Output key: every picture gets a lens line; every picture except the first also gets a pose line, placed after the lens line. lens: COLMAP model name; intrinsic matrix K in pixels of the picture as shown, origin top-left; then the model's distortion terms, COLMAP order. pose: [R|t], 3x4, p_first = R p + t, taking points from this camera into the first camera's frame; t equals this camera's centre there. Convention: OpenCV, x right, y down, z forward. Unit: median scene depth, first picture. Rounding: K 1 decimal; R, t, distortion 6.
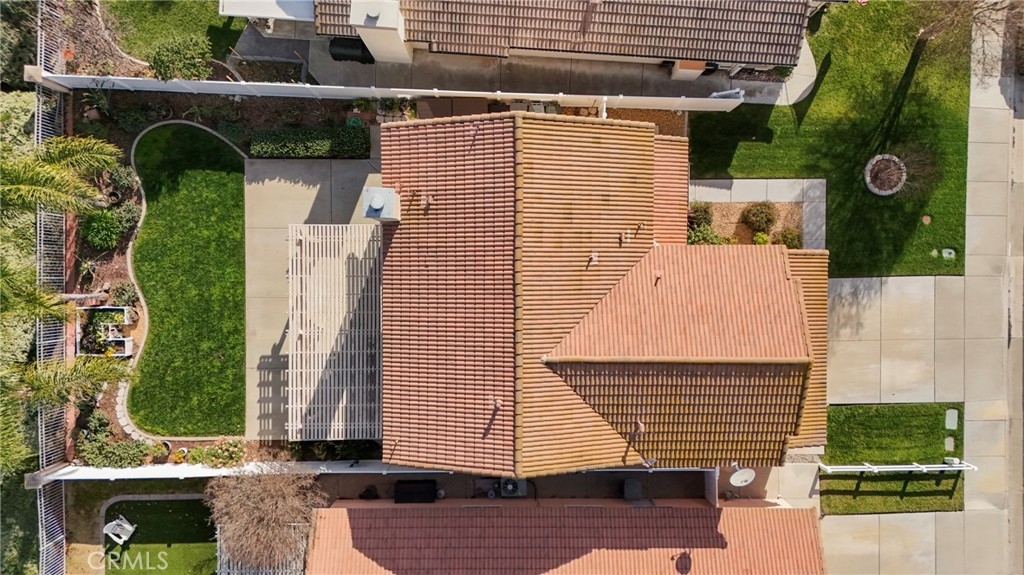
lens RADIAL K [[730.9, 0, 512.0], [0, 730.9, 287.5], [0, 0, 1]] dist [0.004579, 0.001223]
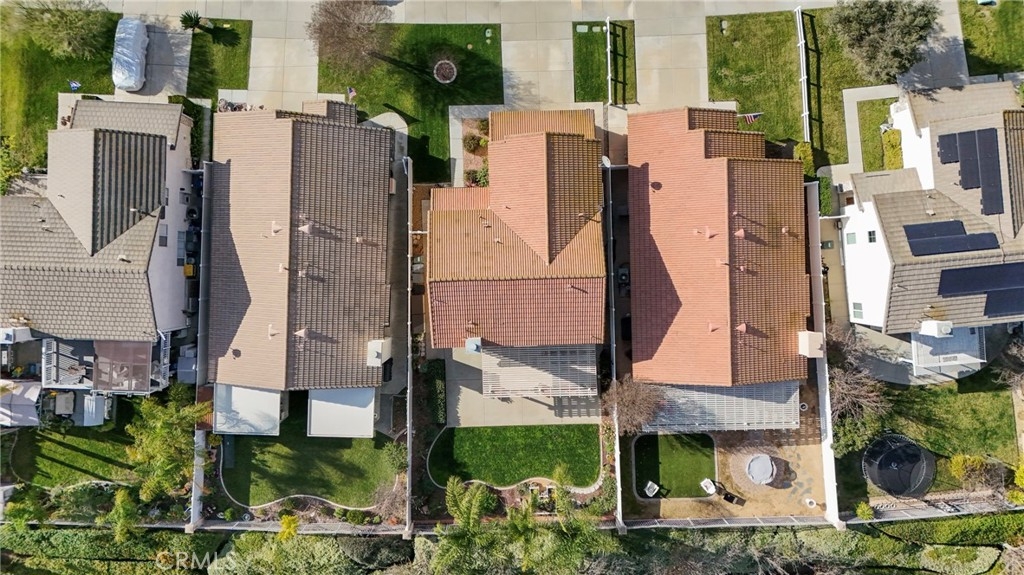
lens RADIAL K [[753.7, 0, 512.0], [0, 753.7, 287.5], [0, 0, 1]] dist [0.078282, -0.096006]
pose [[-0.025682, -0.999312, -0.026758, 0.029155], [0.999652, -0.025510, -0.006739, 0.007629], [0.006052, -0.026922, 0.999619, -0.872298]]
